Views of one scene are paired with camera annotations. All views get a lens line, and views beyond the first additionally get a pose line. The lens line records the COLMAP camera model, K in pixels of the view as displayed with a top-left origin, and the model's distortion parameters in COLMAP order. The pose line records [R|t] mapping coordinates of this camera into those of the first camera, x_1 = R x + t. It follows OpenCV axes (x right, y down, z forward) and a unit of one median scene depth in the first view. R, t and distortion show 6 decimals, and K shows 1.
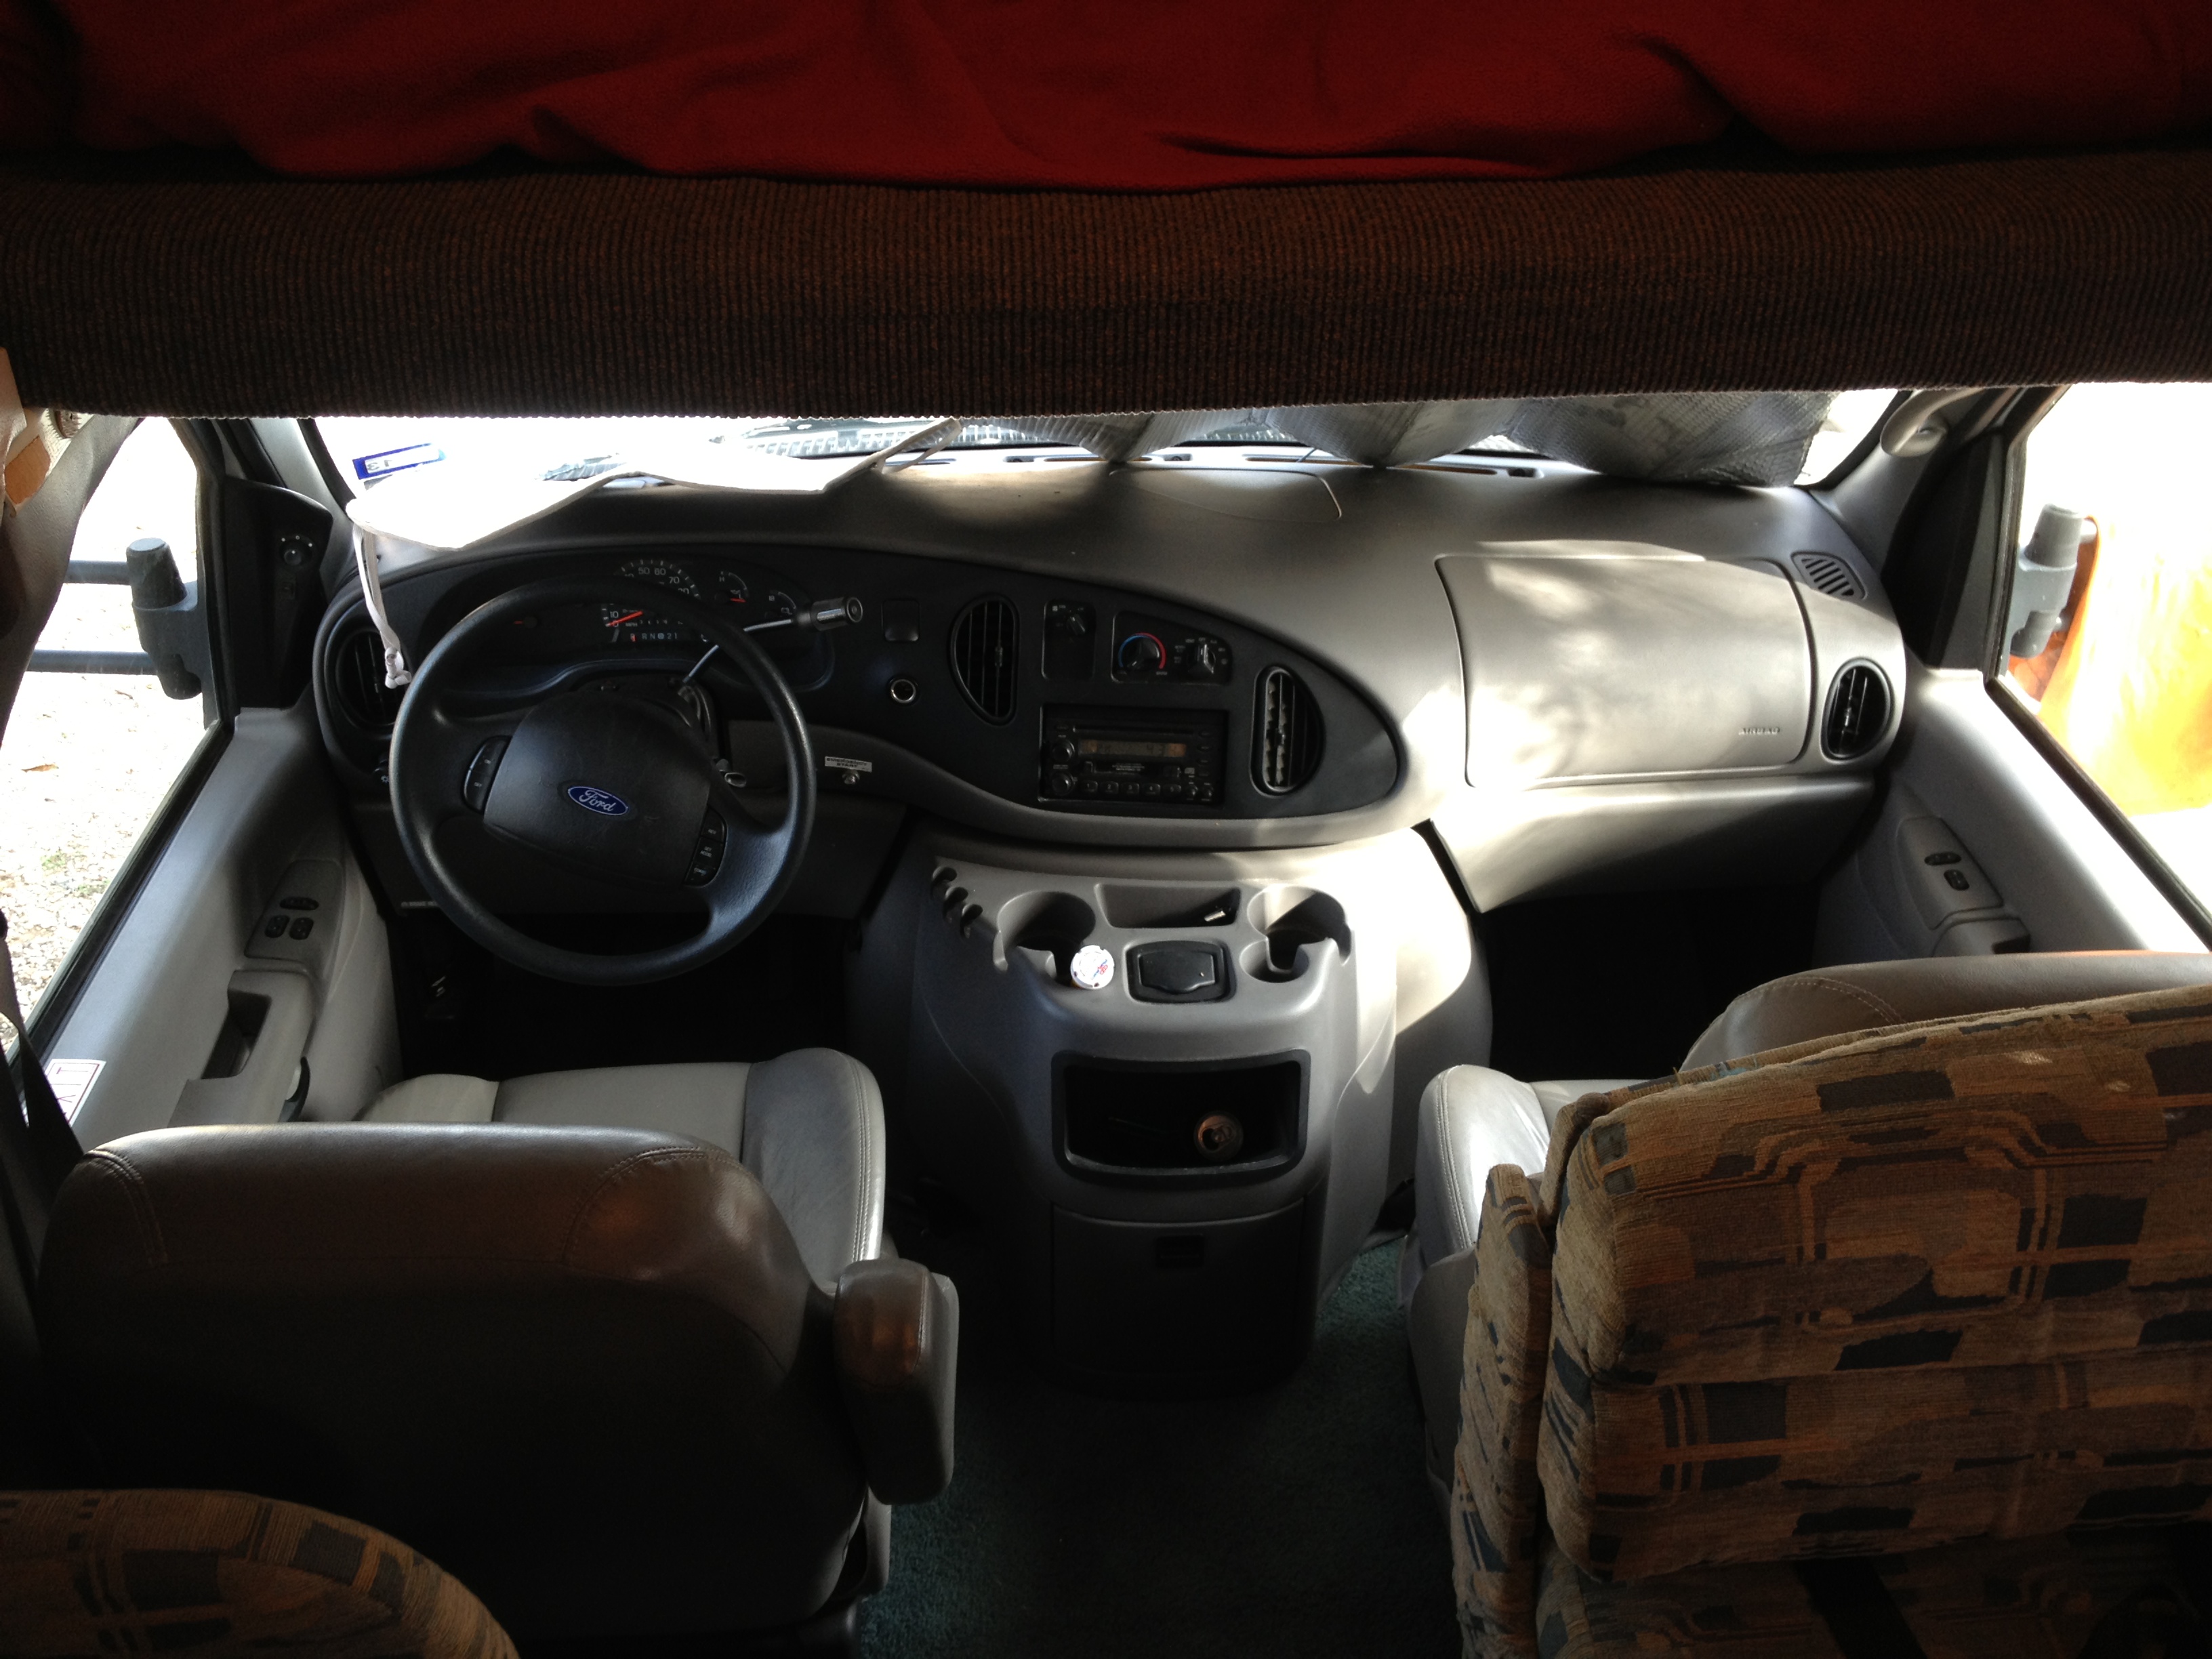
lens RADIAL K [[2073.5, 0, 1080.5], [0, 2073.5, 818.8], [0, 0, 1]] dist [0.102364, -0.177879]
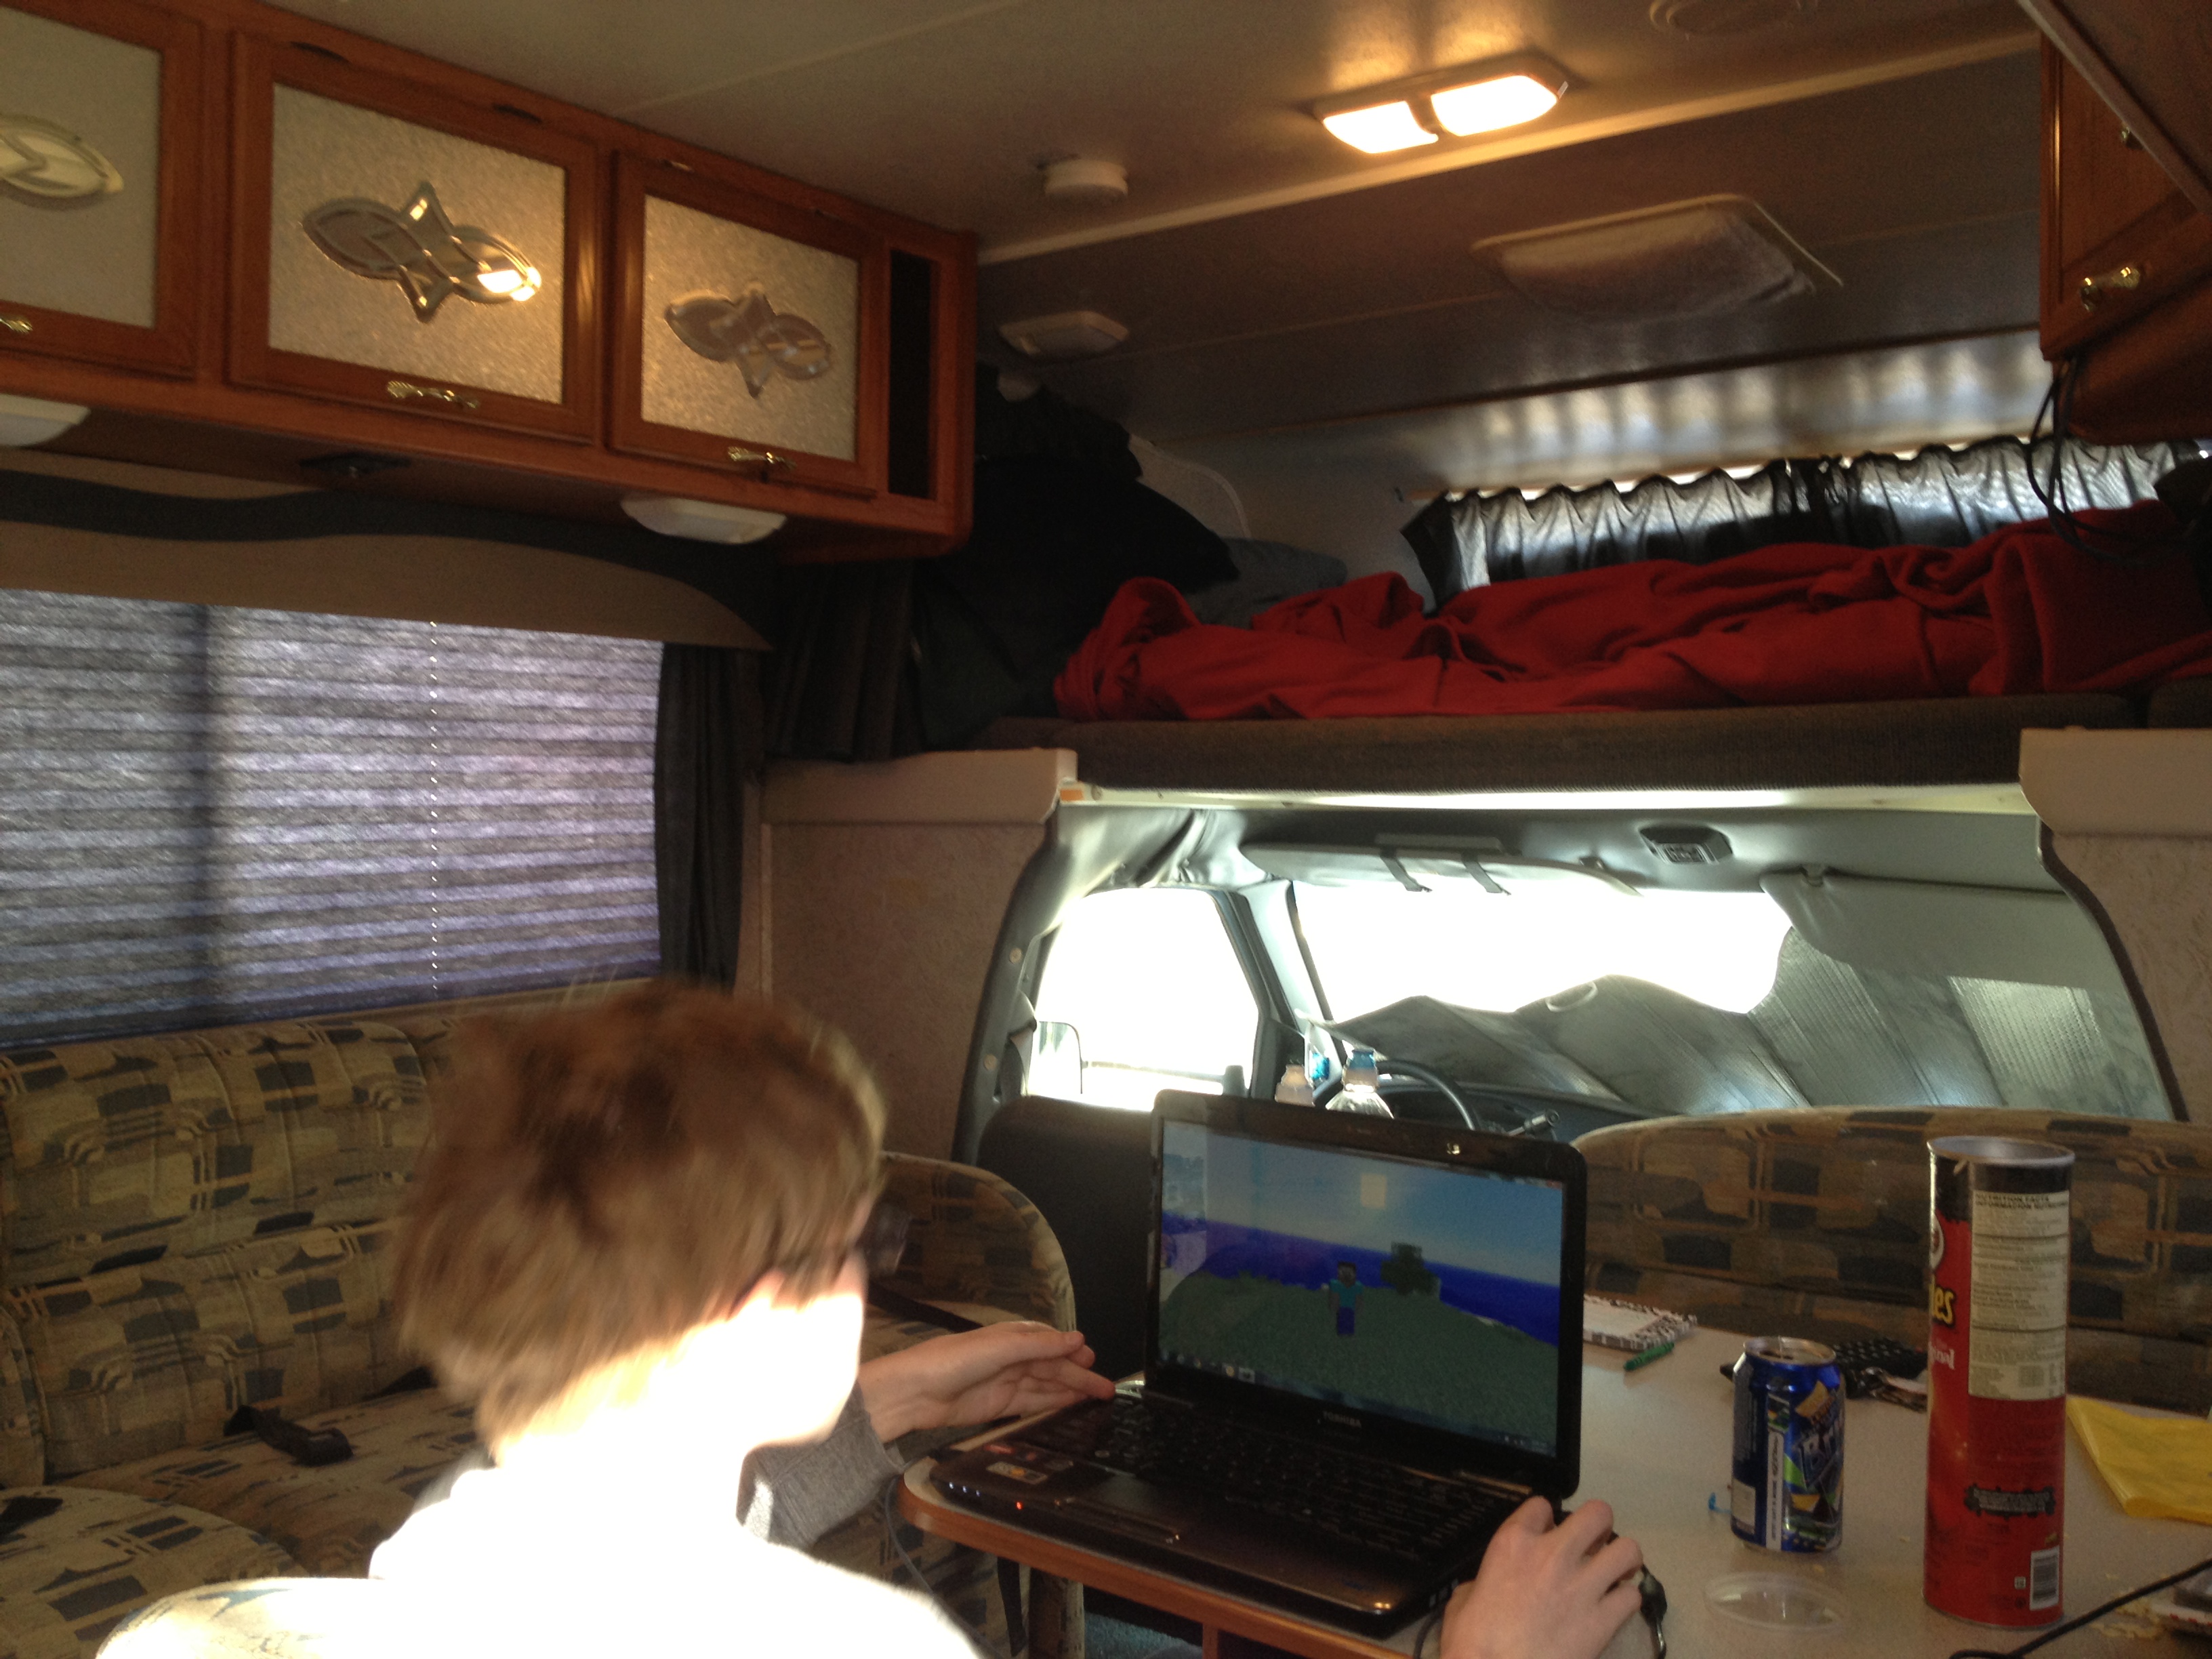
lens RADIAL K [[2073.5, 0, 1080.5], [0, 2073.5, 818.8], [0, 0, 1]] dist [0.102364, -0.177879]
pose [[0.754029, 0.006038, -0.656814, 0.686345], [-0.366819, 0.833368, -0.413451, 0.517482], [0.544871, 0.552686, 0.630598, -0.377941]]
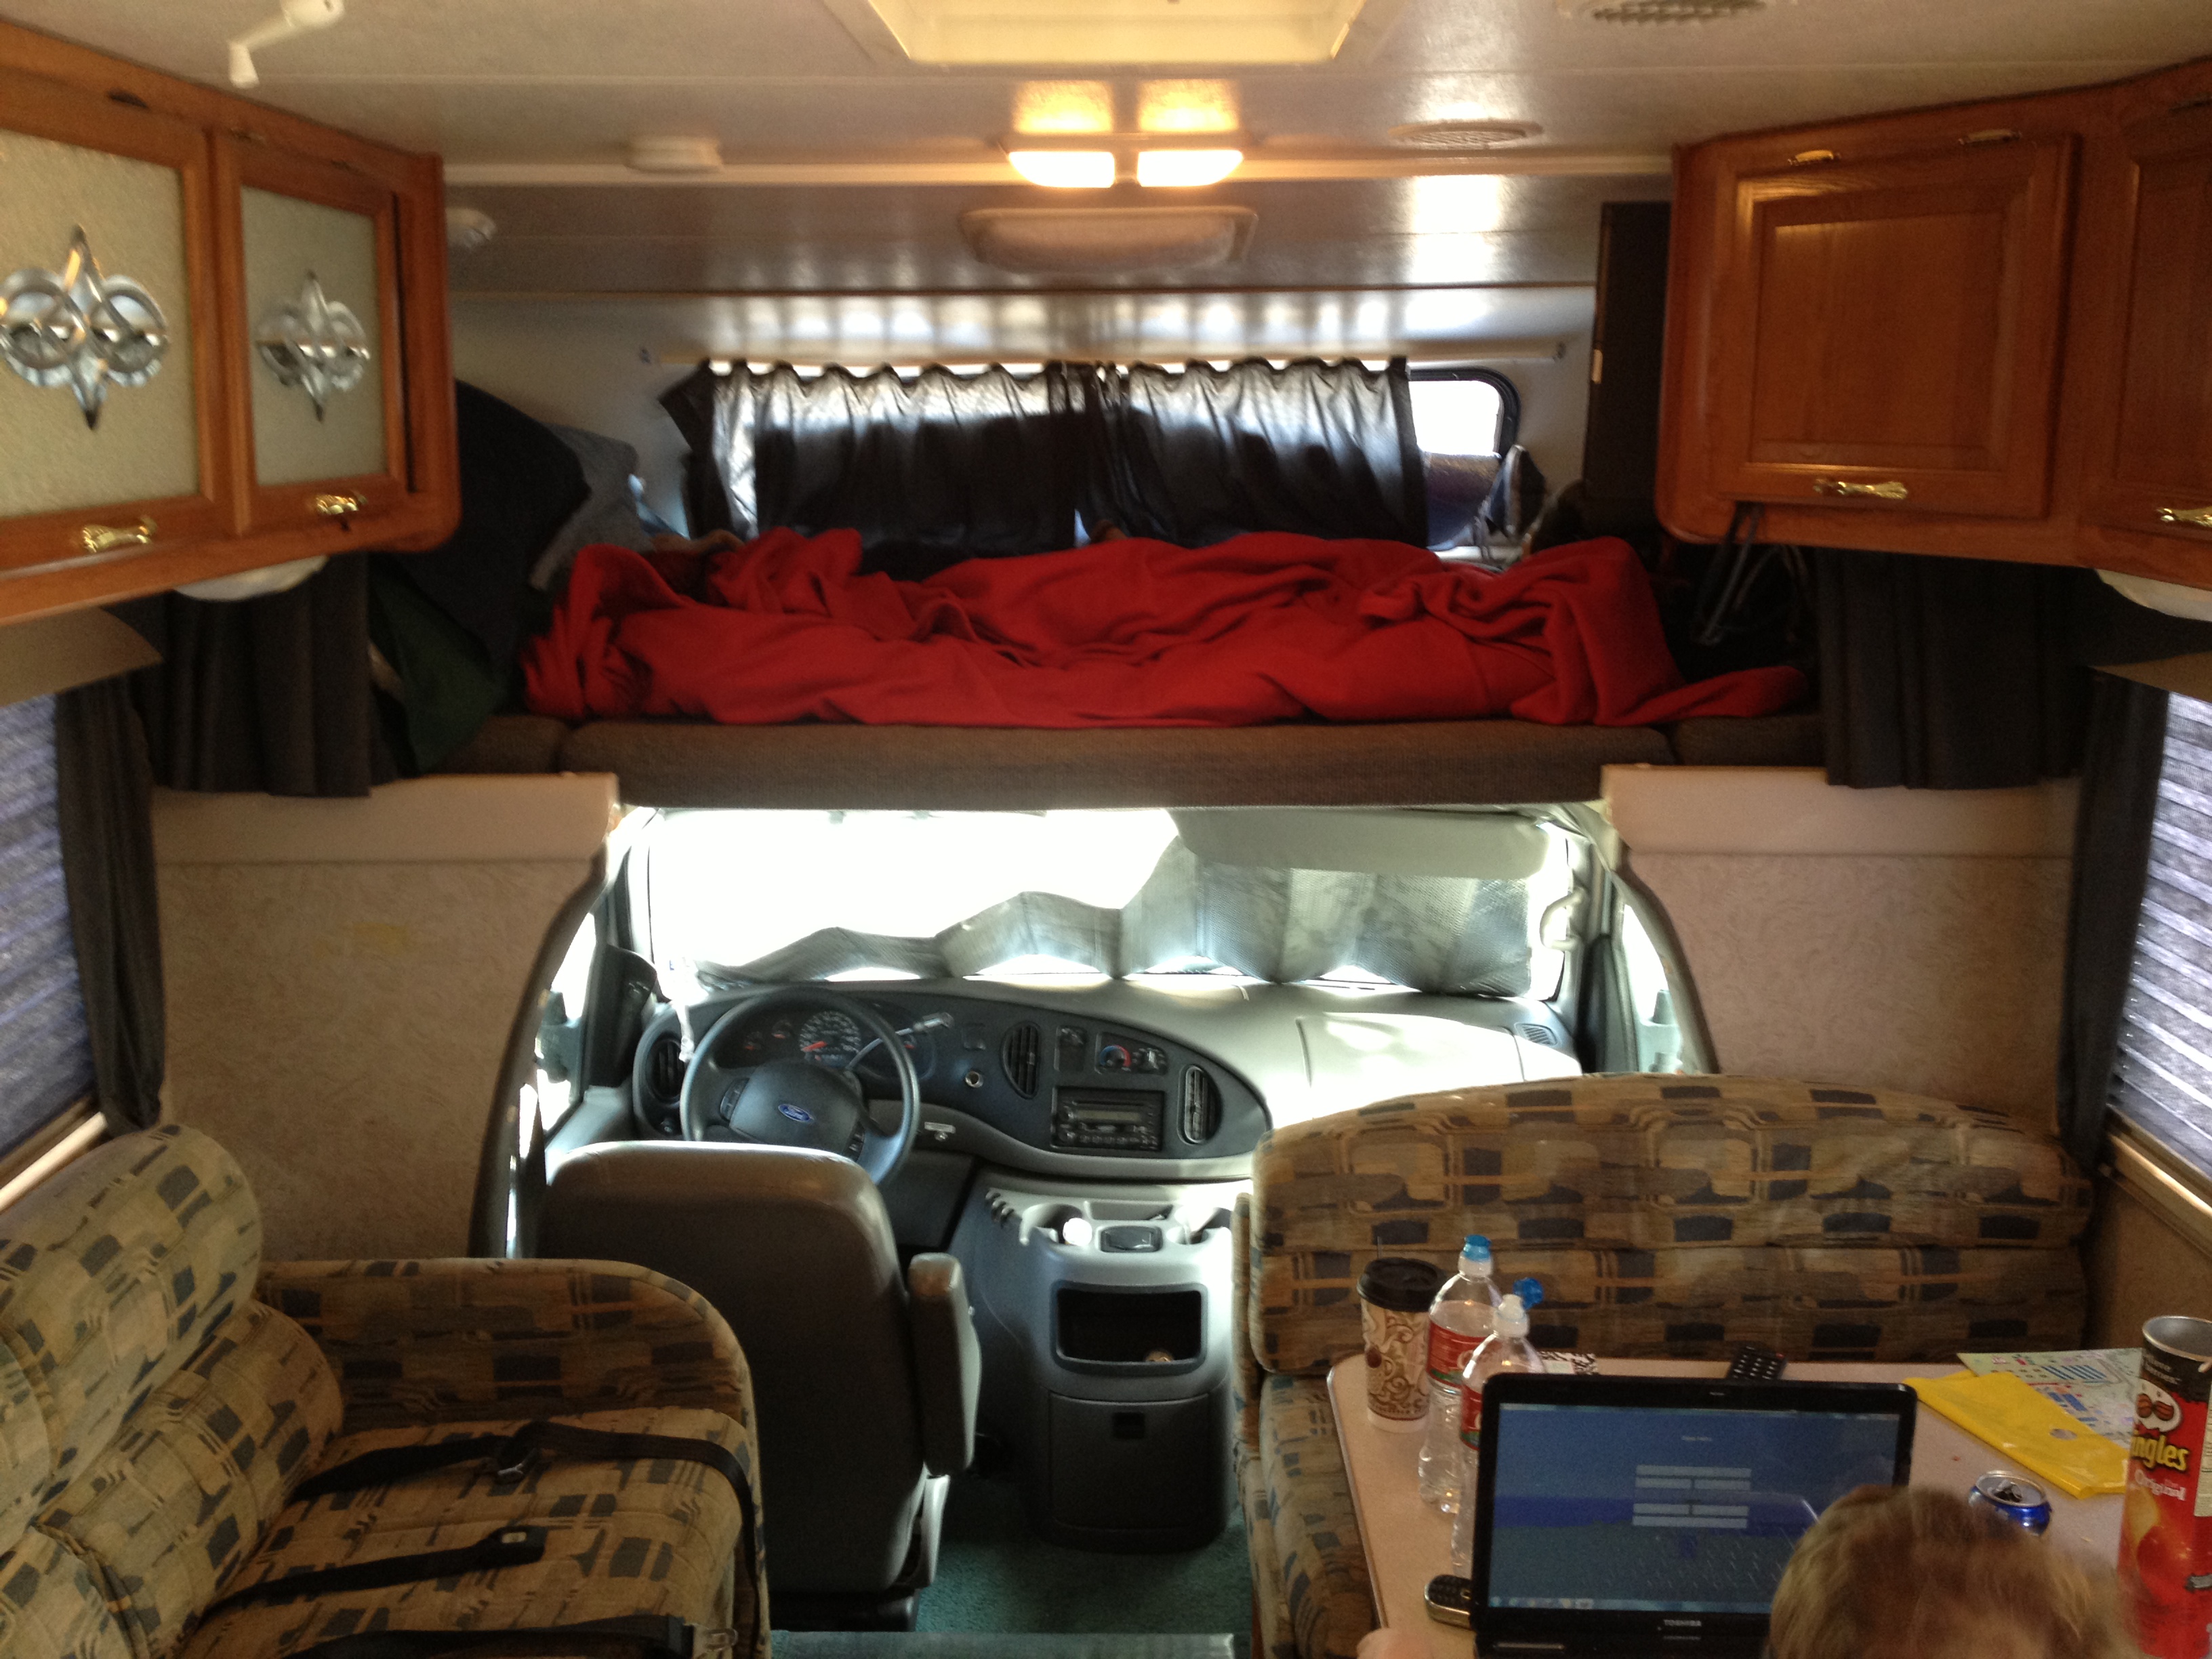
lens RADIAL K [[2073.5, 0, 1080.5], [0, 2073.5, 818.8], [0, 0, 1]] dist [0.102364, -0.177879]
pose [[0.997705, 0.004480, -0.067568, 0.119395], [-0.029480, 0.927027, -0.373833, 0.387121], [0.060963, 0.374967, 0.925032, -0.665792]]
